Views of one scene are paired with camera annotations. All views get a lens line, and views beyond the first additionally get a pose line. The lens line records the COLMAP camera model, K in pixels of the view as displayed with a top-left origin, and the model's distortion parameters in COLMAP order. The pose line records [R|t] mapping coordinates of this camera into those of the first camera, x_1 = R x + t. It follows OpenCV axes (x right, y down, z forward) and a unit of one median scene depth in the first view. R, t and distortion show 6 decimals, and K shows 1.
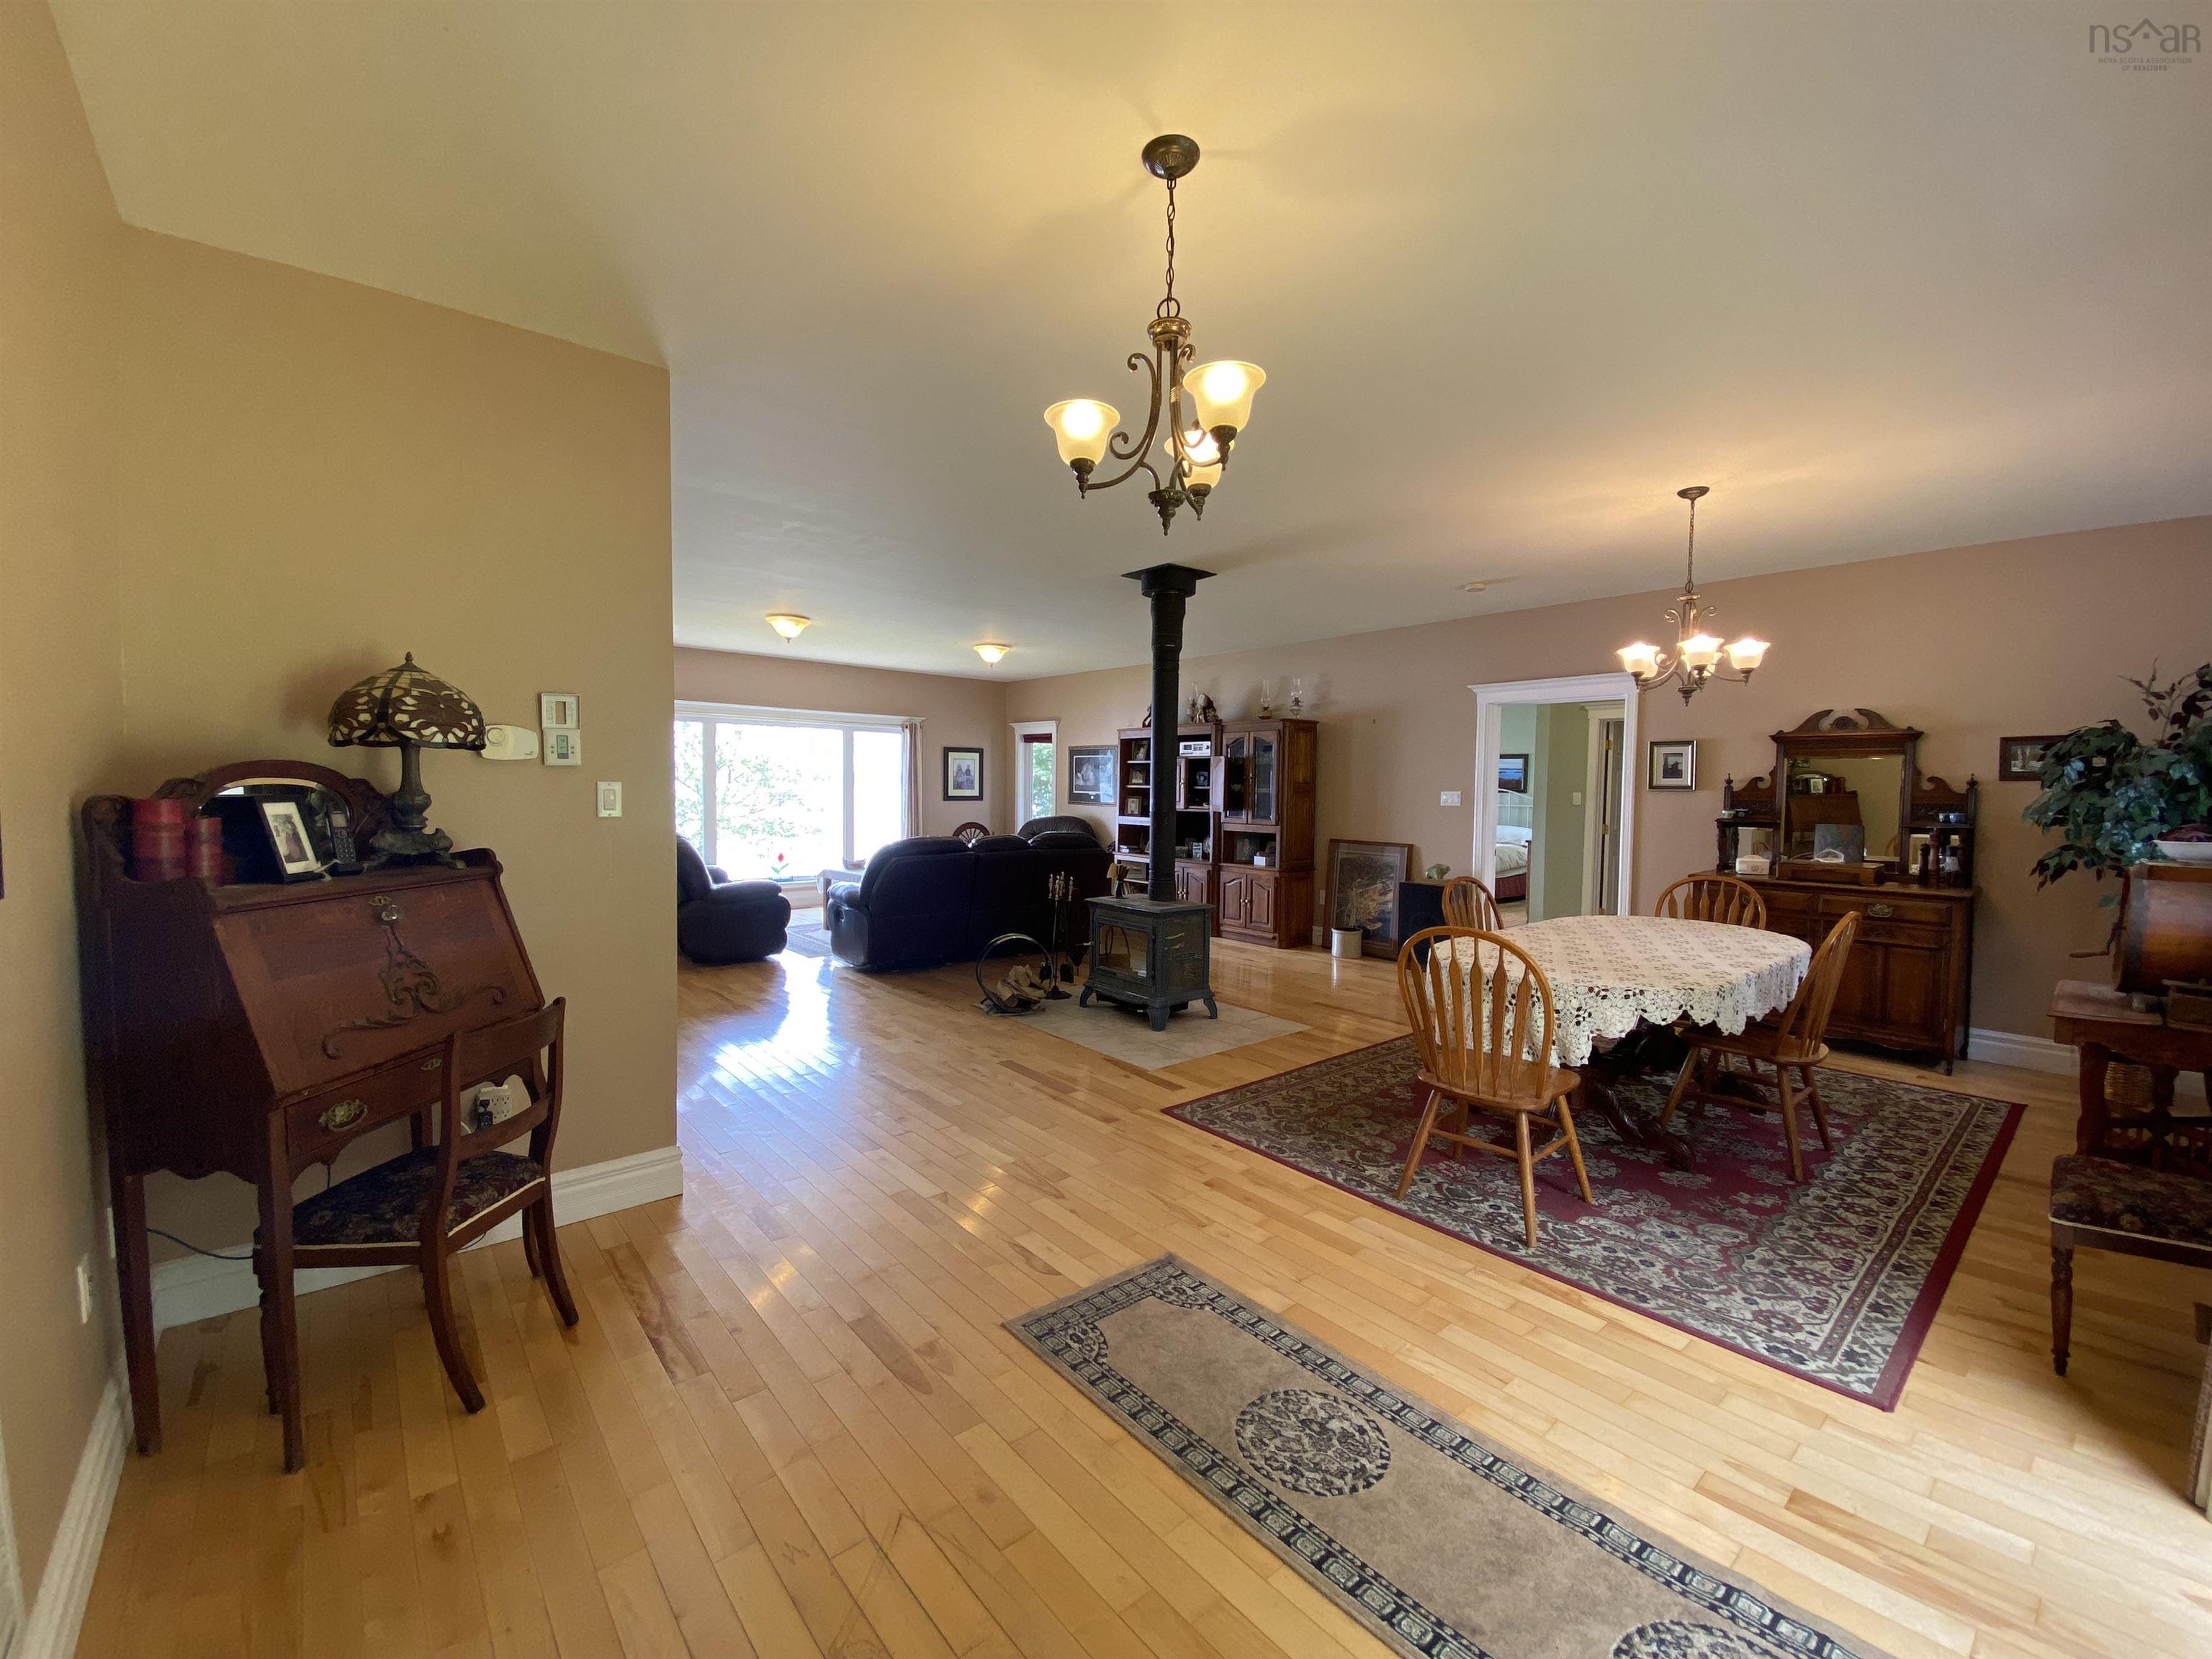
lens RADIAL K [[891.2, 0, 1103.5], [0, 891.2, 831.9], [0, 0, 1]] dist [0.009796, -0.015889]
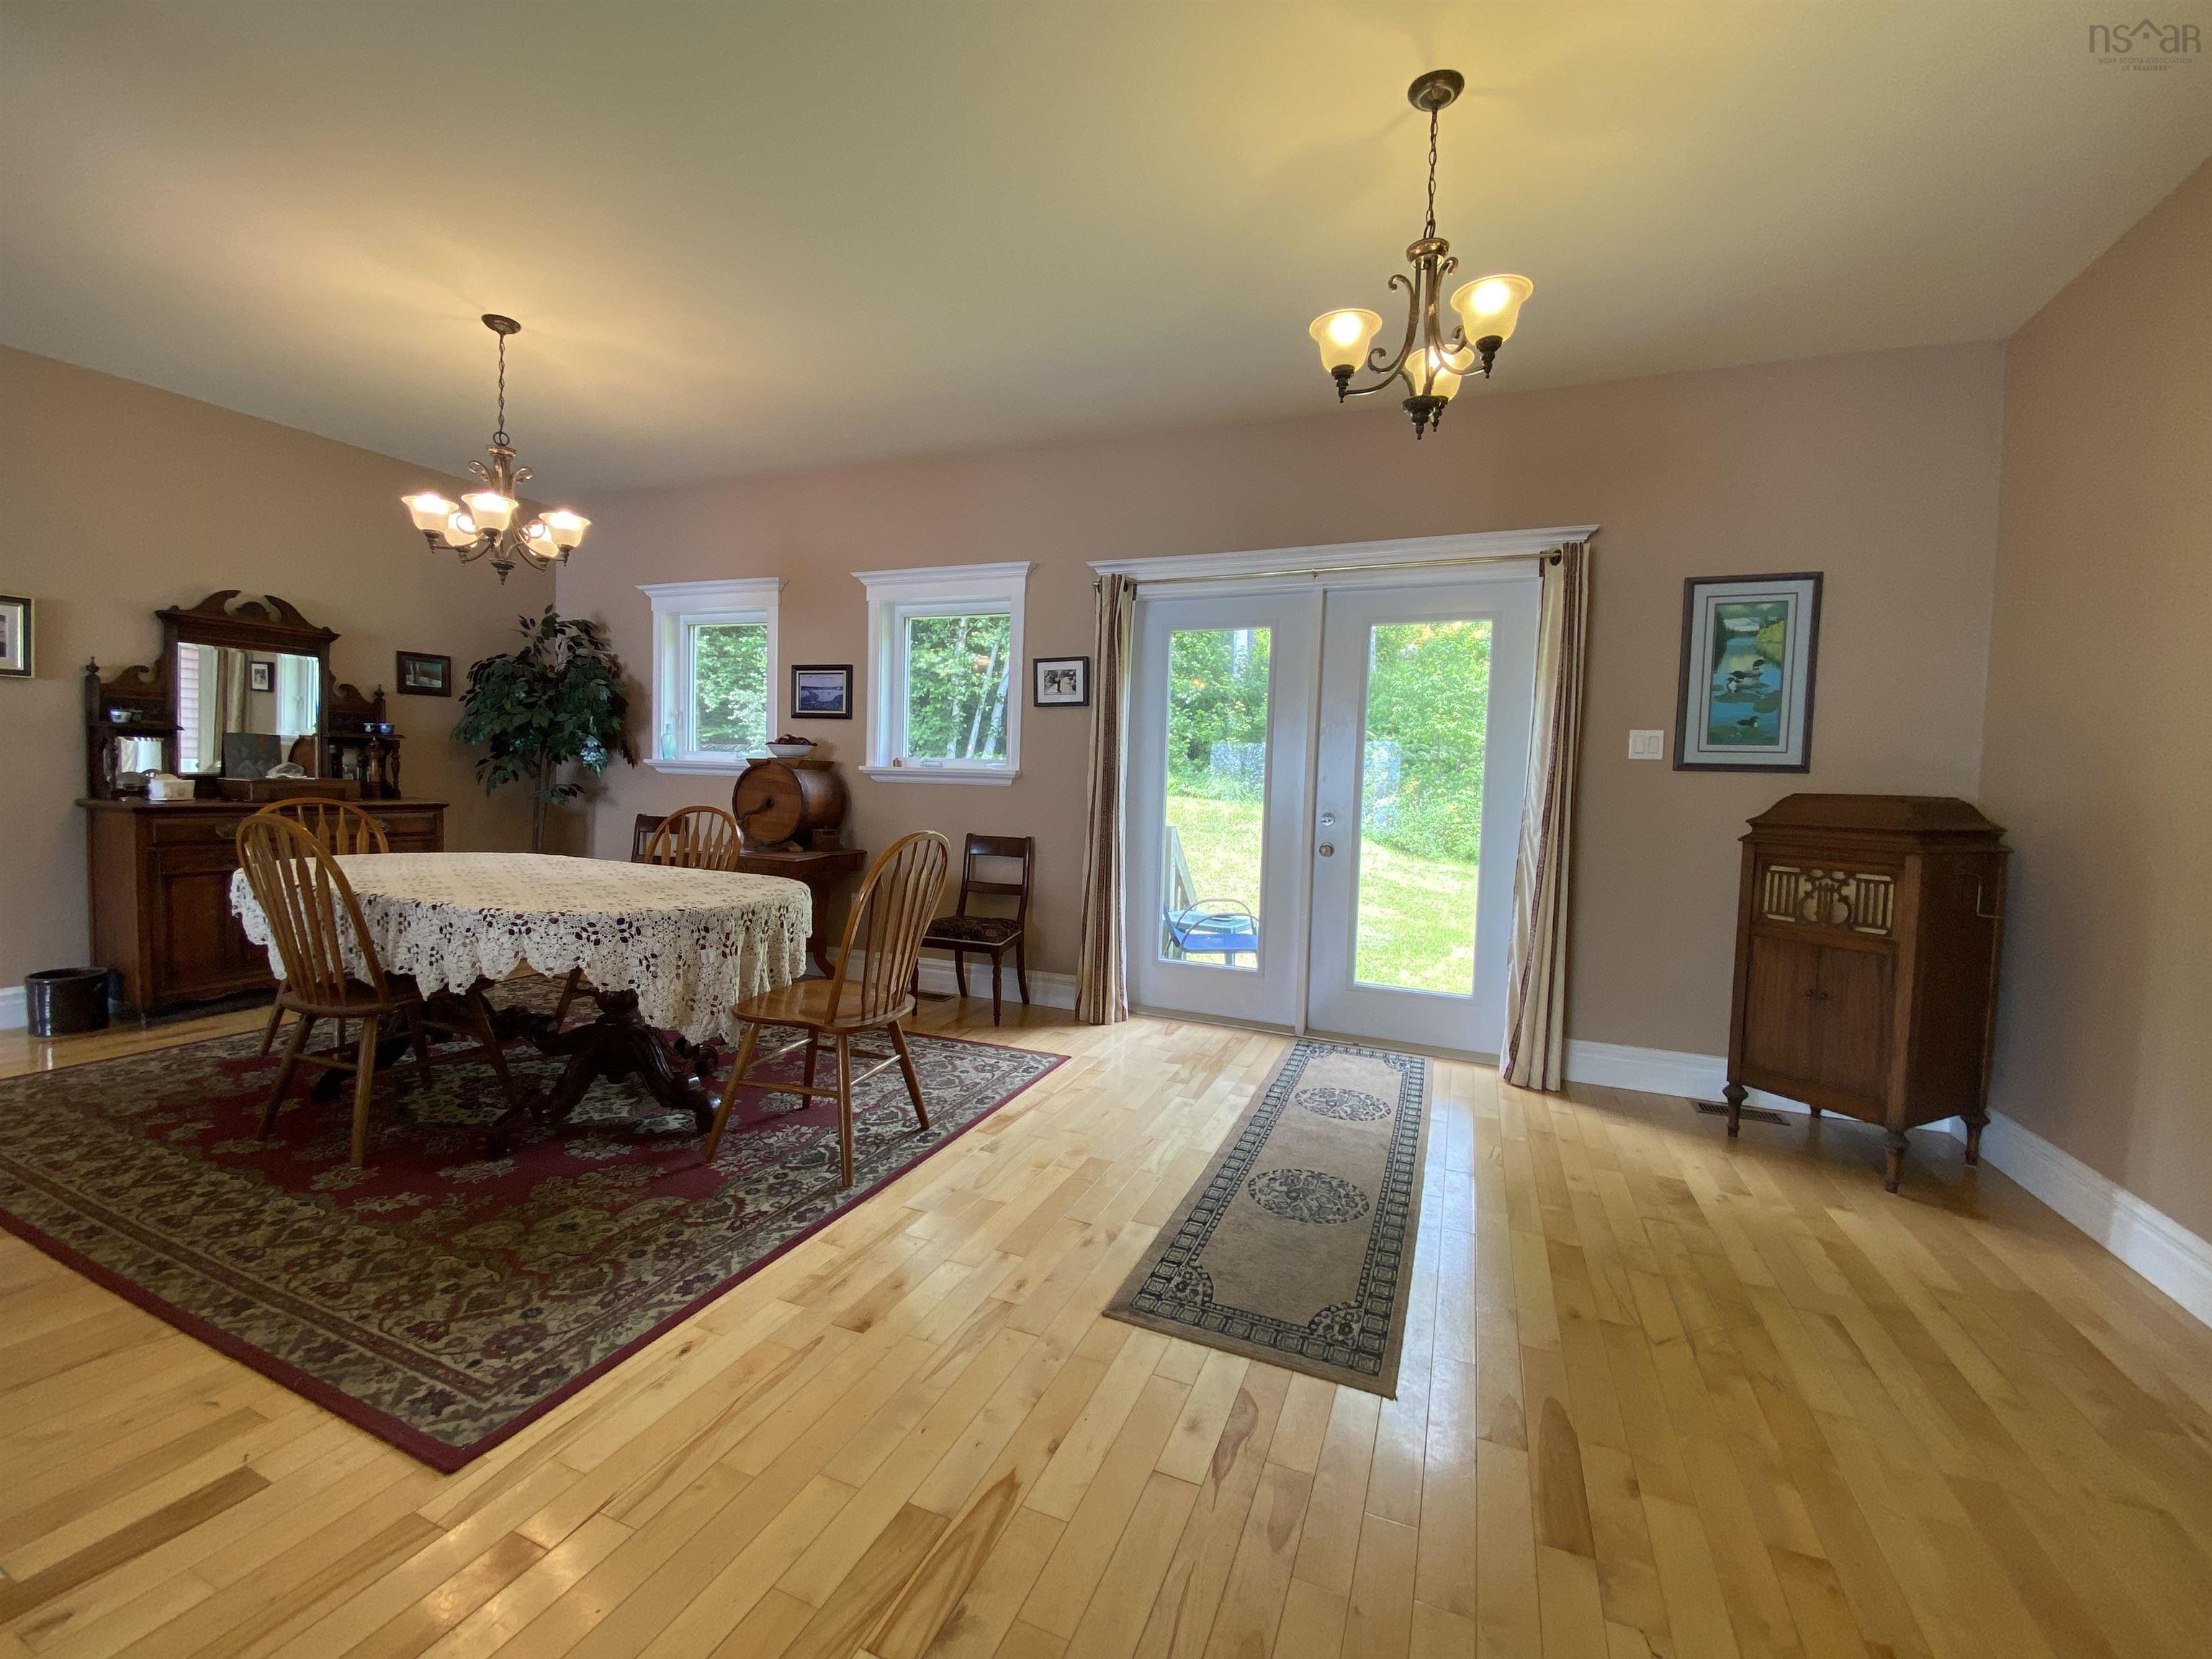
lens RADIAL K [[891.2, 0, 1103.5], [0, 891.2, 831.9], [0, 0, 1]] dist [0.009796, -0.015889]
pose [[-0.466331, -0.078320, 0.881137, -0.380536], [0.010058, 0.995539, 0.093812, 0.018174], [-0.884553, 0.052610, -0.463462, 0.958205]]
